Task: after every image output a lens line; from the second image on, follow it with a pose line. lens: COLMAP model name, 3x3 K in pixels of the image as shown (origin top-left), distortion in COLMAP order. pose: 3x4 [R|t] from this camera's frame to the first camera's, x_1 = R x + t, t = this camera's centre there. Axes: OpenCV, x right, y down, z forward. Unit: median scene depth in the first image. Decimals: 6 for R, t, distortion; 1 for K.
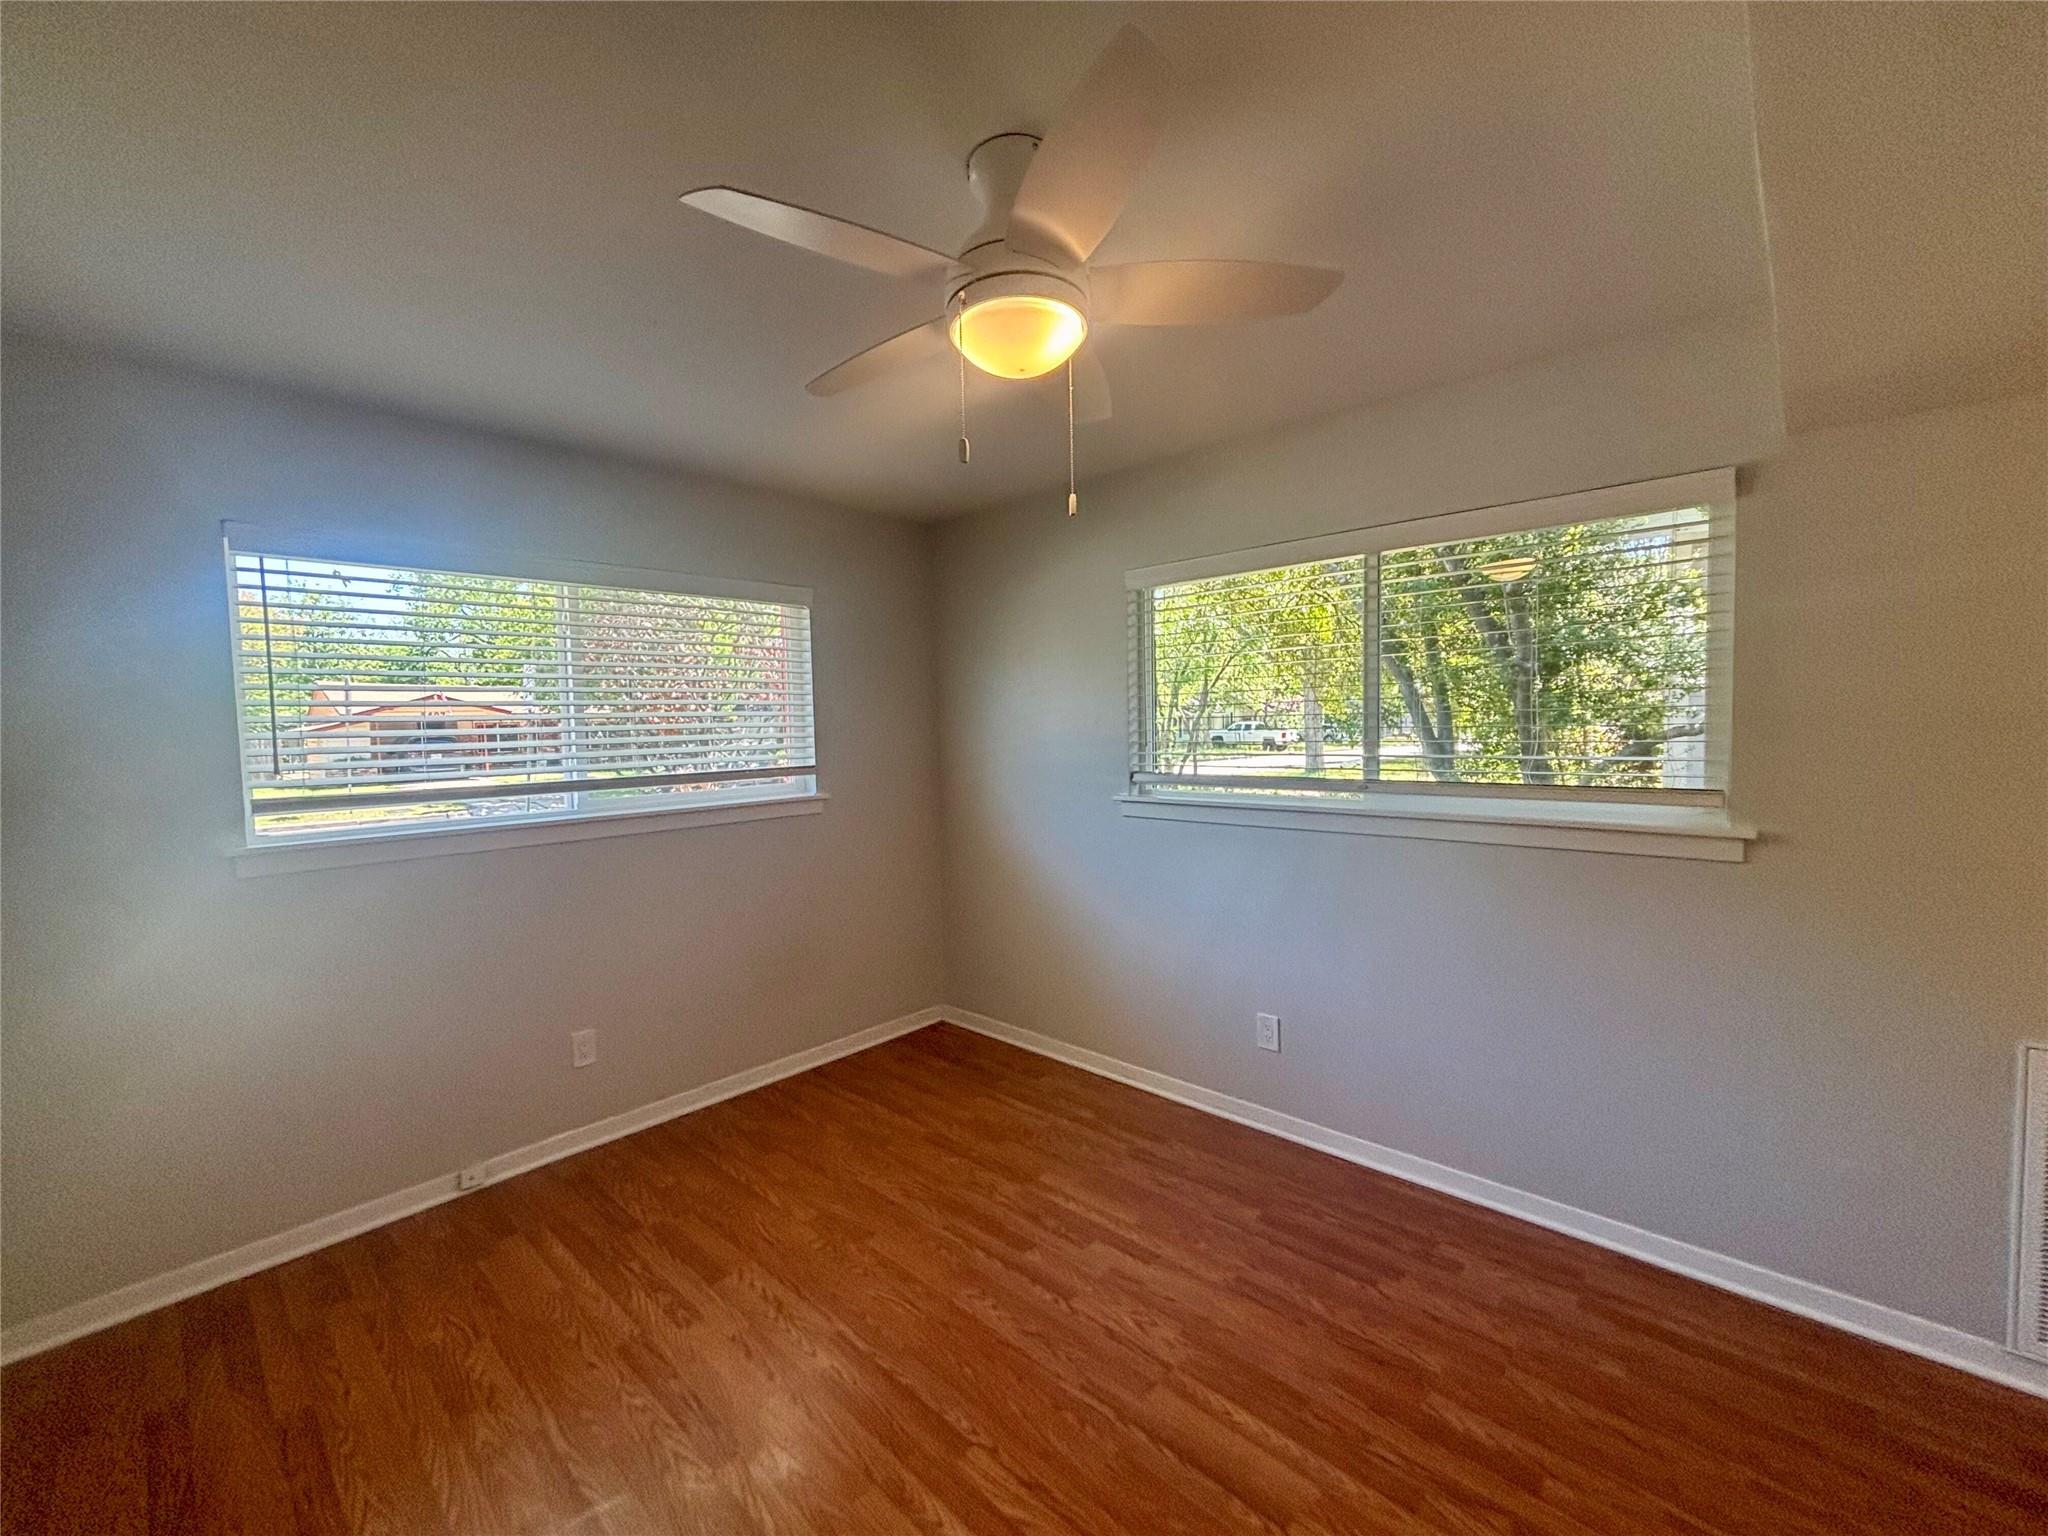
lens RADIAL K [[832.5, 0, 1027.1], [0, 832.5, 774.5], [0, 0, 1]] dist [-0.008388, 0.002581]
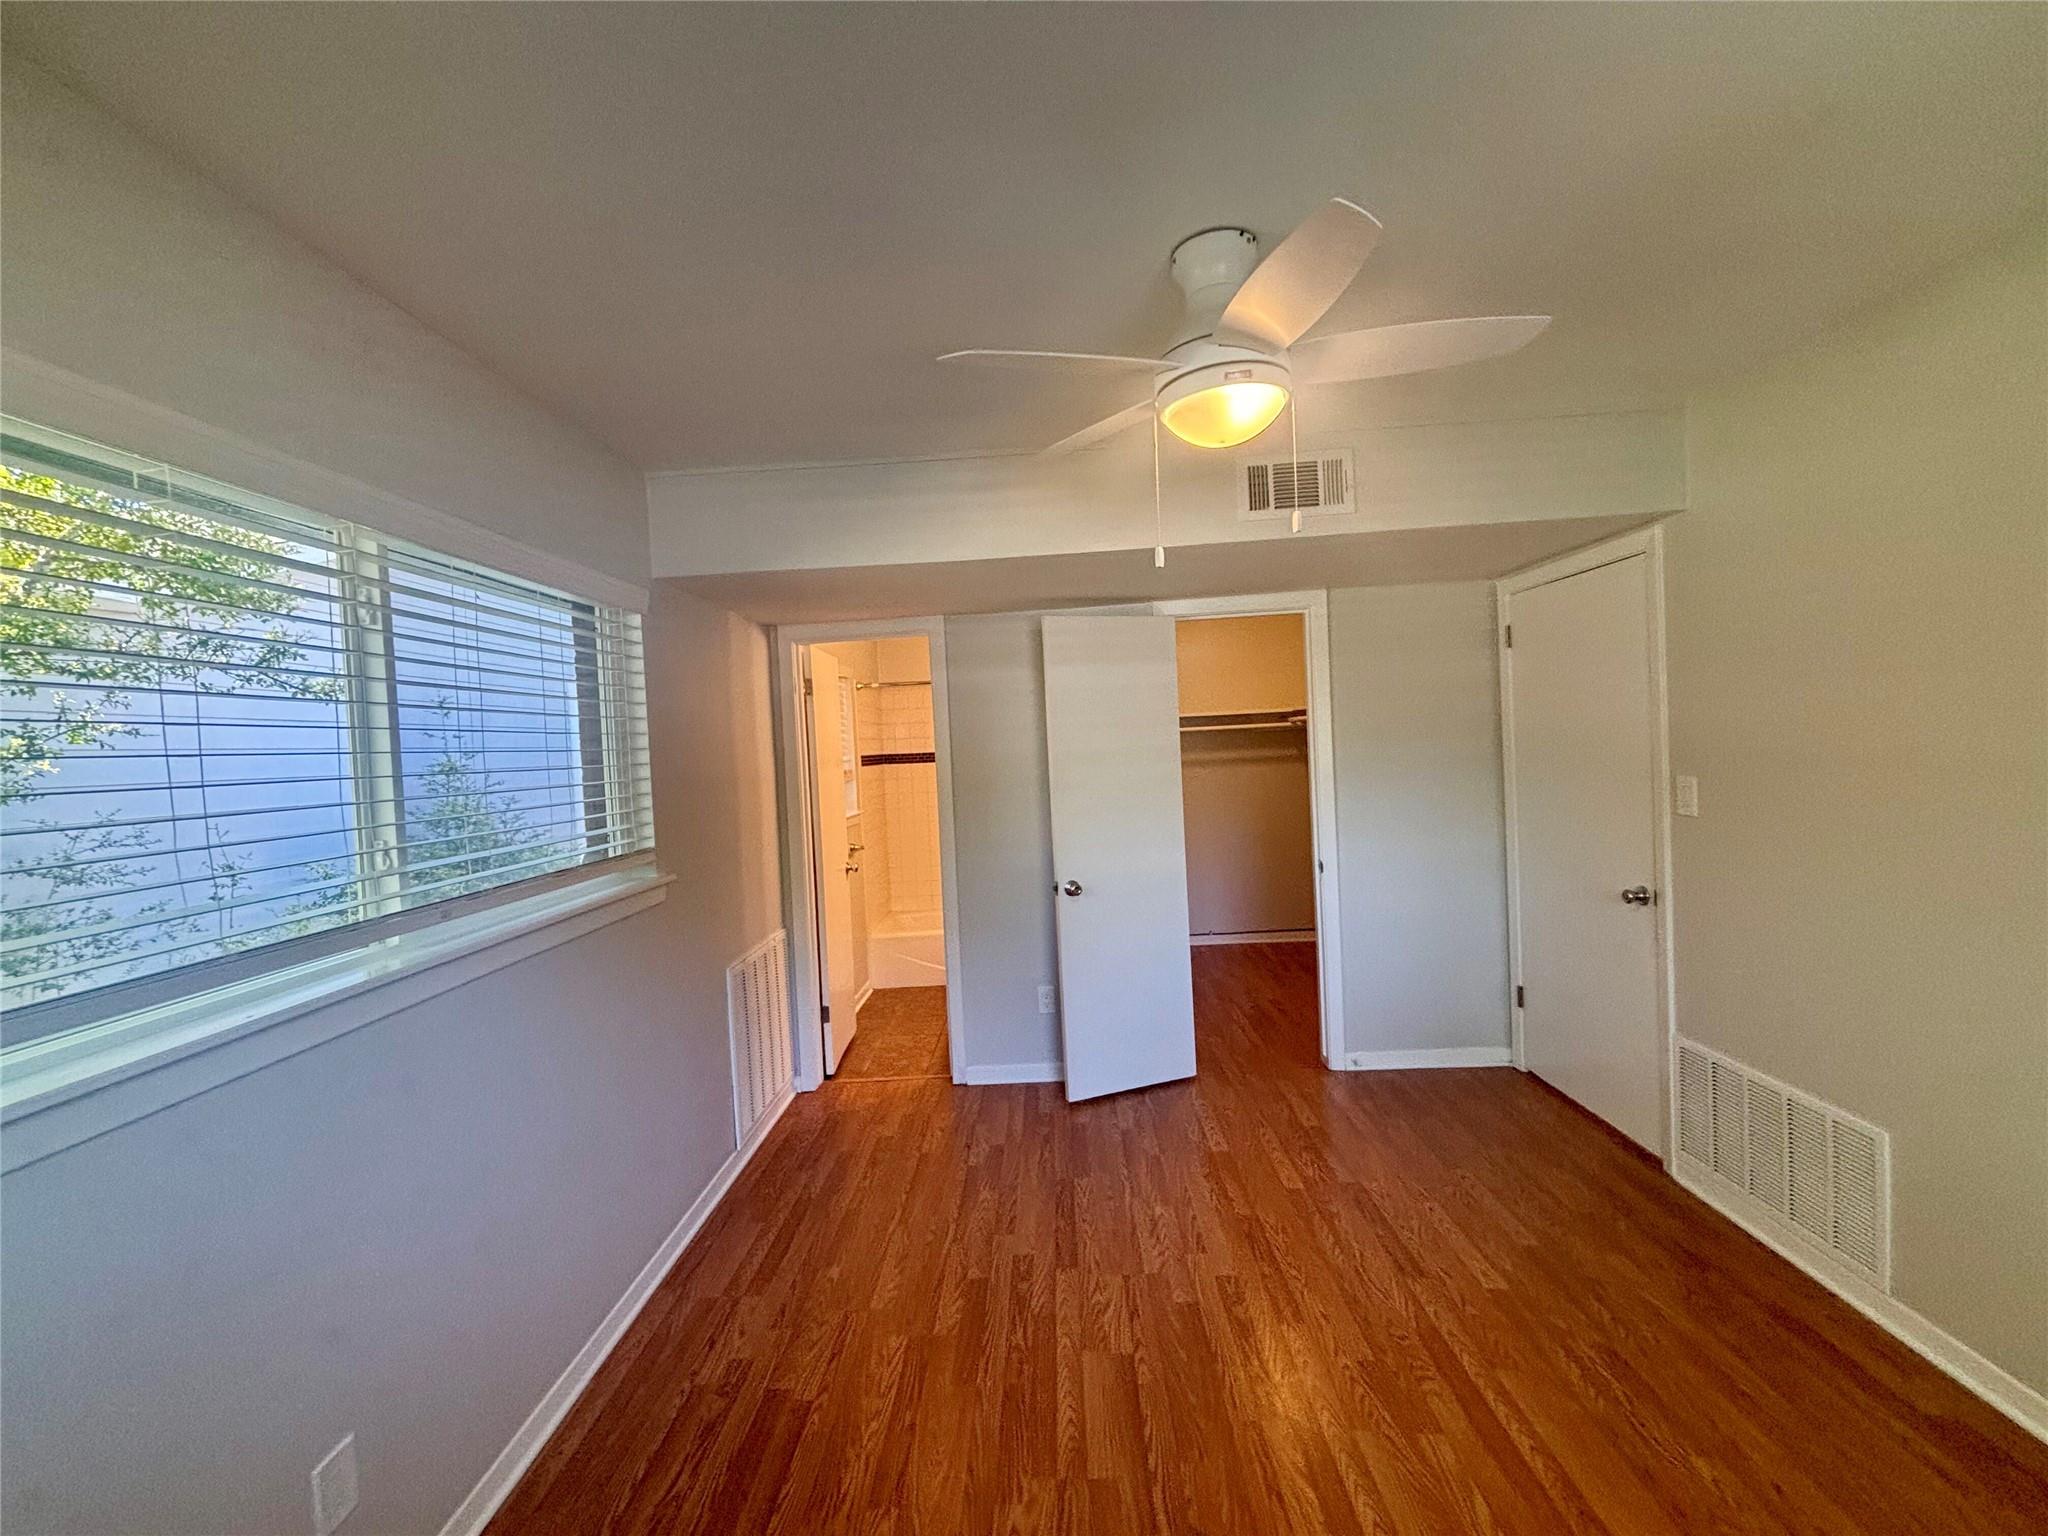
lens RADIAL K [[829.5, 0, 1029.1], [0, 829.5, 762.0], [0, 0, 1]] dist [0.000238, -0.000040]
pose [[-0.657043, 0.036390, 0.752974, -0.522138], [0.103765, 0.993692, 0.042522, -0.112715], [-0.746677, 0.106071, -0.656675, 1.553535]]
